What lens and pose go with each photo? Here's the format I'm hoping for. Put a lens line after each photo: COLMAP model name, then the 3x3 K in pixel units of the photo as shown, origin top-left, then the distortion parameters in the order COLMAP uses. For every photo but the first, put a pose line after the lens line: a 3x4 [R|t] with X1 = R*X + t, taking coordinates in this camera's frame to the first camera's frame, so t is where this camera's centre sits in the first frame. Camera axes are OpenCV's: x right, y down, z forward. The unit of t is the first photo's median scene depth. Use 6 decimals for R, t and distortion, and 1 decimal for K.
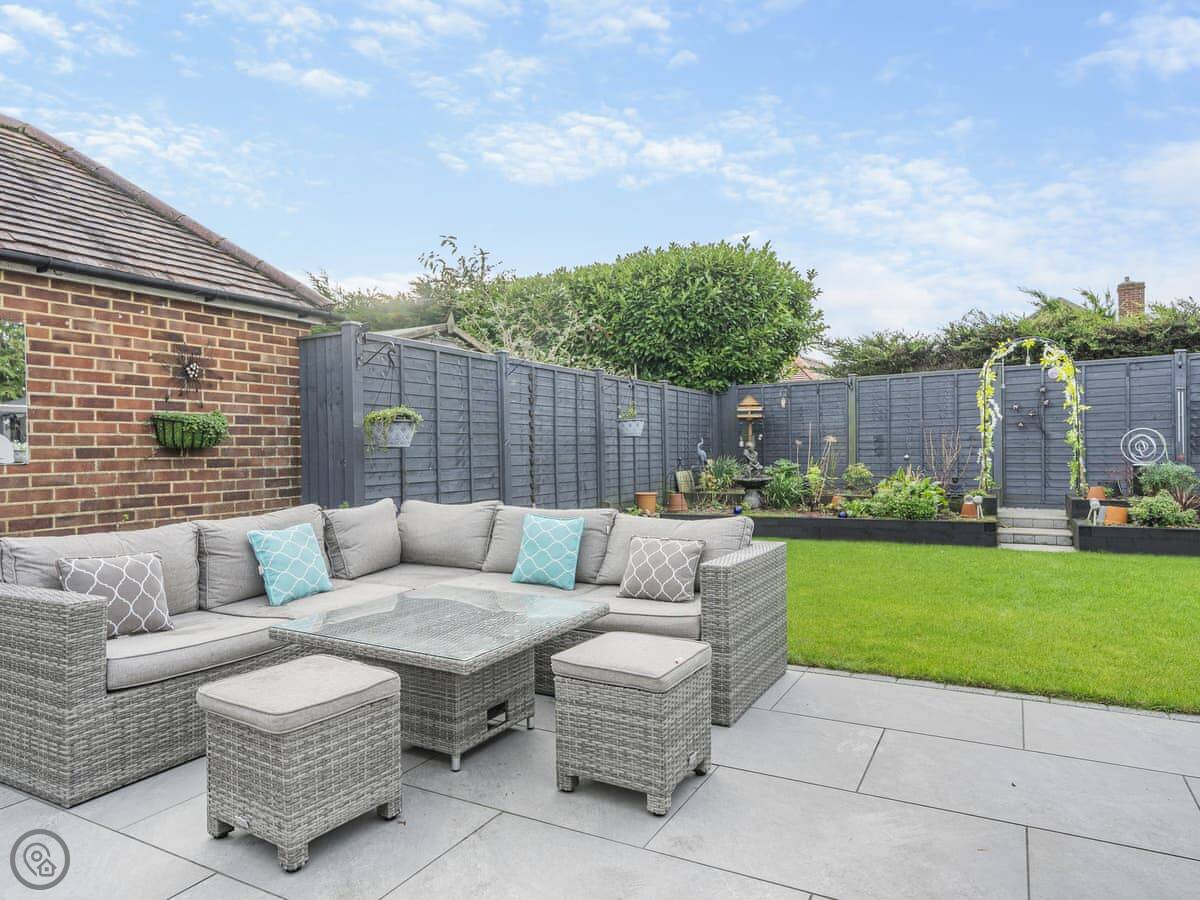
lens RADIAL K [[753.6, 0, 574.2], [0, 753.6, 455.4], [0, 0, 1]] dist [0.000409, 0.004274]
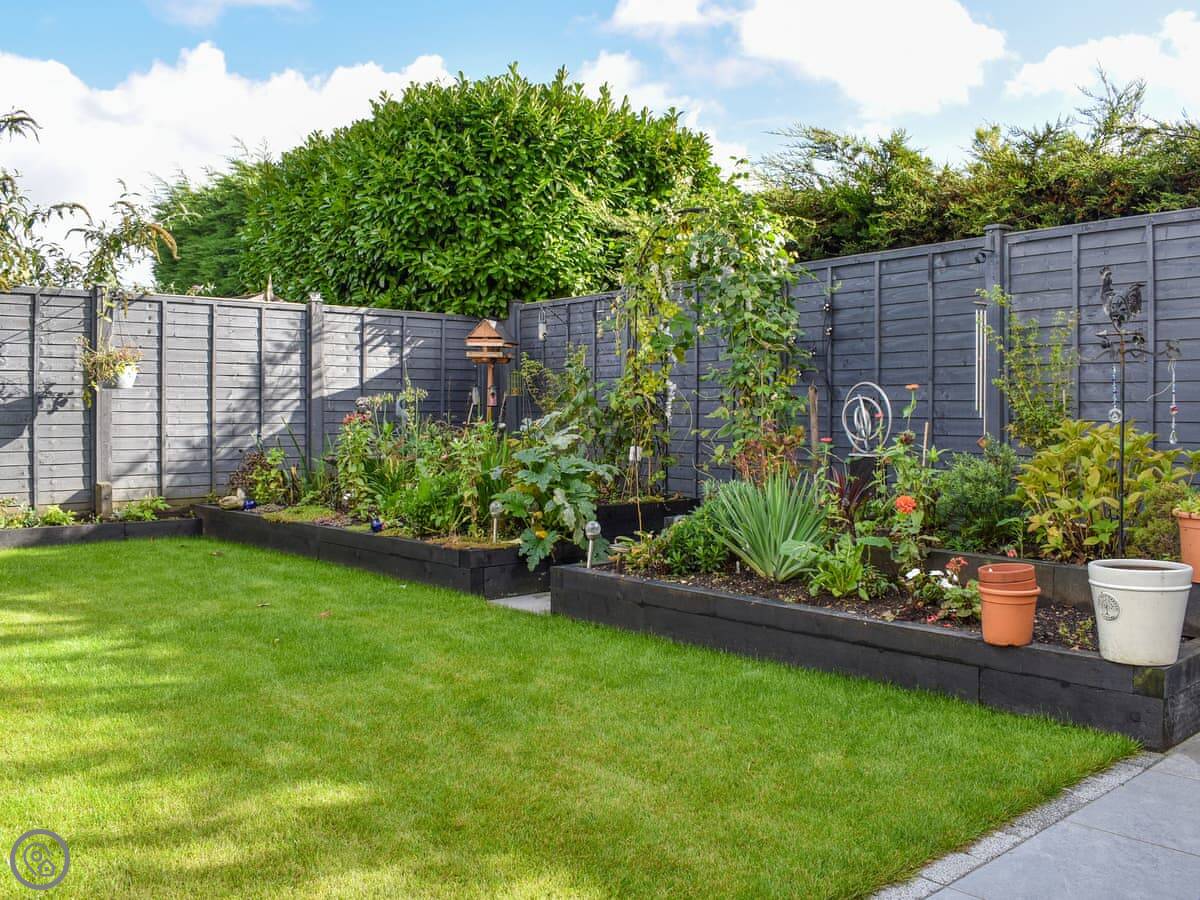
lens RADIAL K [[1100.3, 0, 570.1], [0, 1100.3, 441.8], [0, 0, 1]] dist [-0.097901, 0.000000]
pose [[0.946689, 0.028020, -0.320928, 0.748136], [-0.018767, 0.999315, 0.031891, -0.014576], [0.321602, -0.024168, 0.946567, 0.227409]]
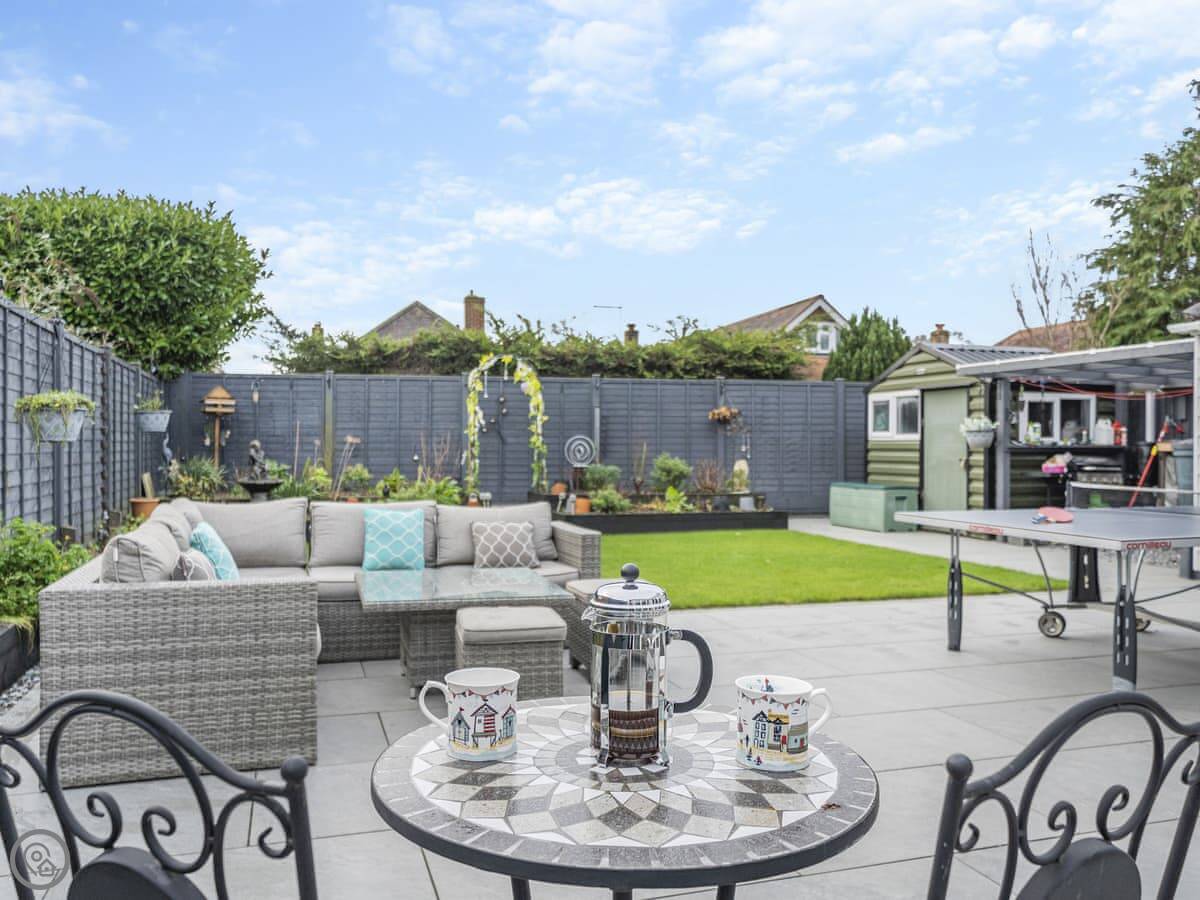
lens RADIAL K [[936.8, 0, 588.1], [0, 936.8, 444.5], [0, 0, 1]] dist [0.017695, -0.007146]
pose [[0.685177, 0.017601, 0.728164, -0.335516], [-0.007952, 0.999829, -0.016685, 0.002858], [-0.728333, 0.005642, 0.685200, -0.060488]]
